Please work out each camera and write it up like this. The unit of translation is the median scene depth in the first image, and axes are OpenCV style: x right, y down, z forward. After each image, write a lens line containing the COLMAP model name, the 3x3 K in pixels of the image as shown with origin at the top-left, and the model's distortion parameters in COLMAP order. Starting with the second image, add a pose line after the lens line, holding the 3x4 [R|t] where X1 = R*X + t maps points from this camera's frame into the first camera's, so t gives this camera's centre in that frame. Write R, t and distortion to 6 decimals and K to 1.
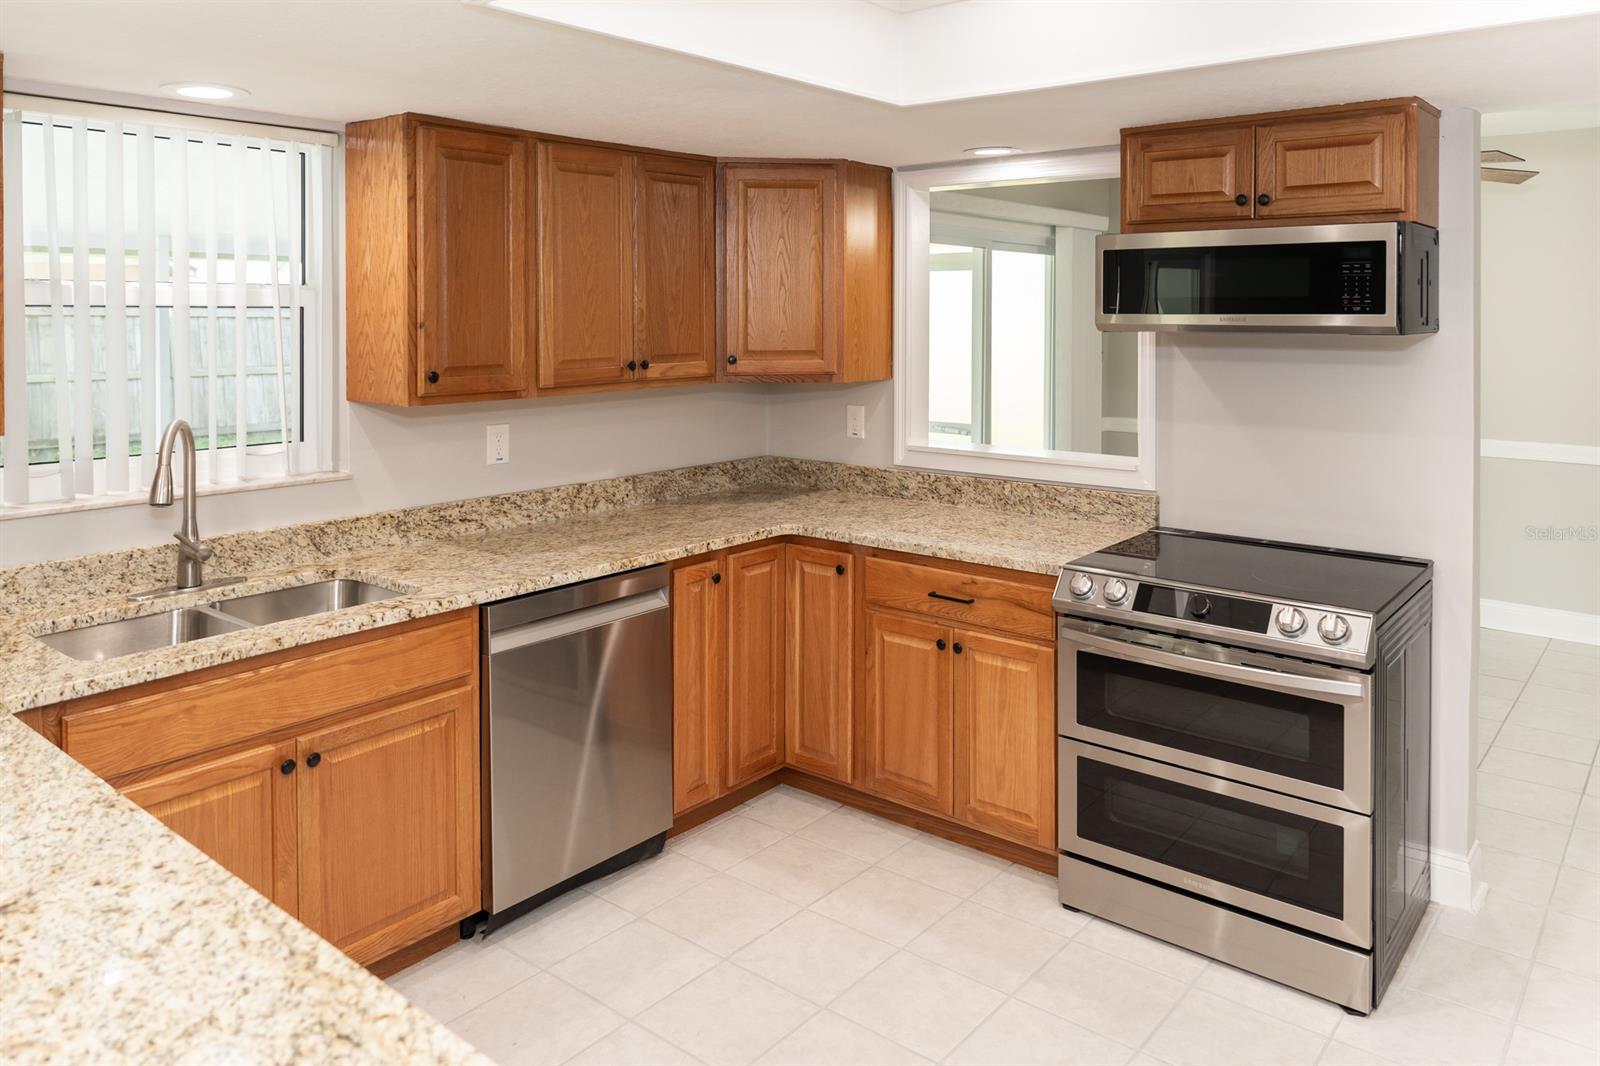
lens RADIAL K [[1132.4, 0, 807.2], [0, 1132.4, 322.4], [0, 0, 1]] dist [0.000595, -0.000276]
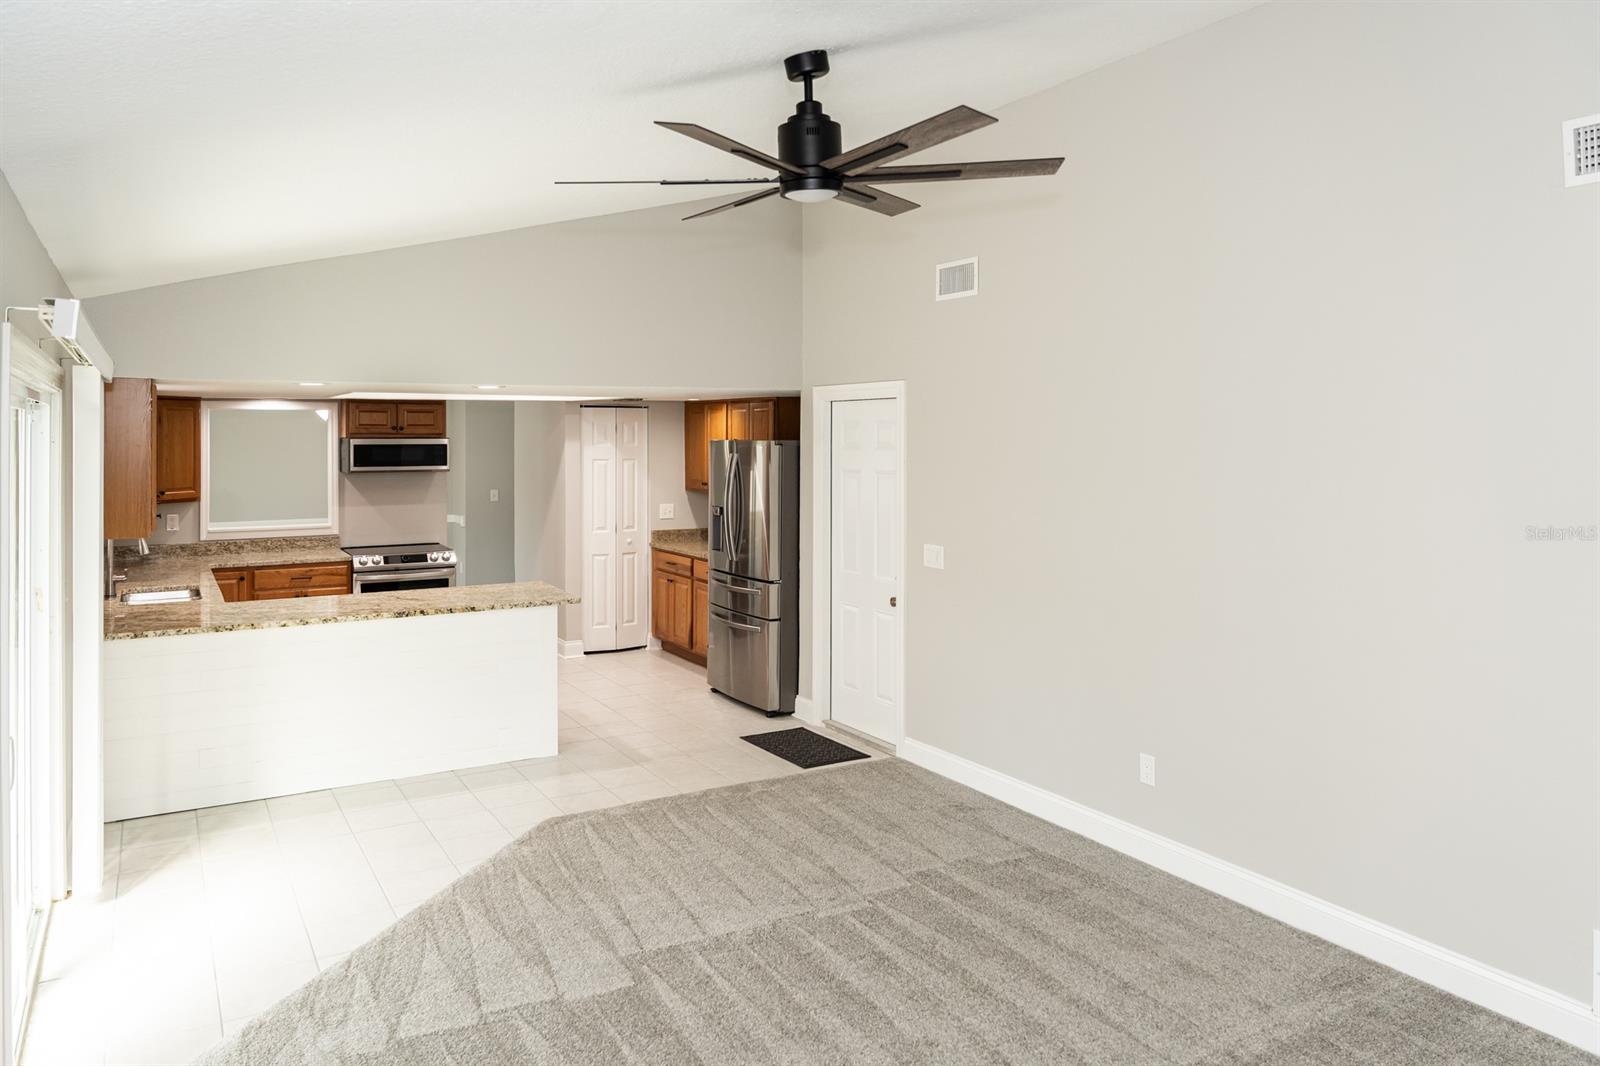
lens RADIAL K [[1137.7, 0, 800.9], [0, 1137.7, 432.9], [0, 0, 1]] dist [-0.001918, -0.001075]
pose [[0.354641, -0.000572, 0.935002, -1.884020], [0.012209, 0.999917, -0.004019, -0.064307], [-0.934923, 0.012840, 0.354618, -0.987058]]
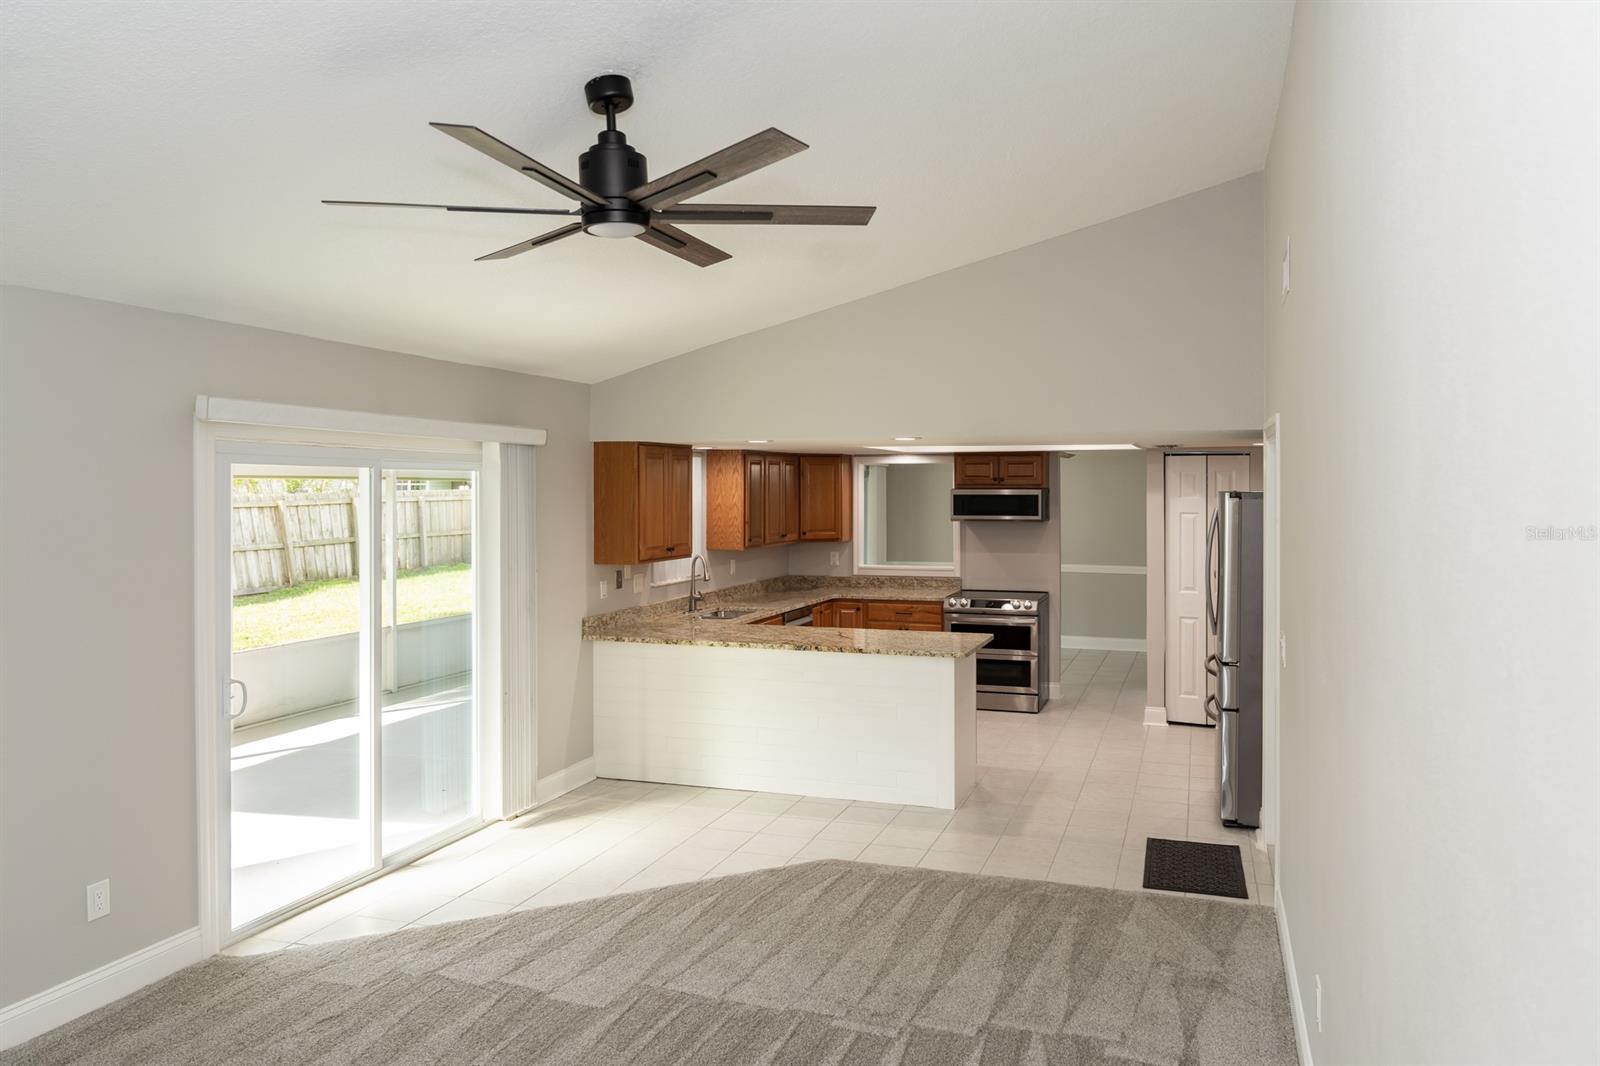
lens RADIAL K [[1123.8, 0, 822.0], [0, 1123.8, 485.3], [0, 0, 1]] dist [-0.000362, 0.000653]
pose [[0.938161, -0.001550, 0.346196, -1.059982], [0.005796, 0.999920, -0.011232, -0.054098], [-0.346151, 0.012544, 0.938095, -1.626052]]
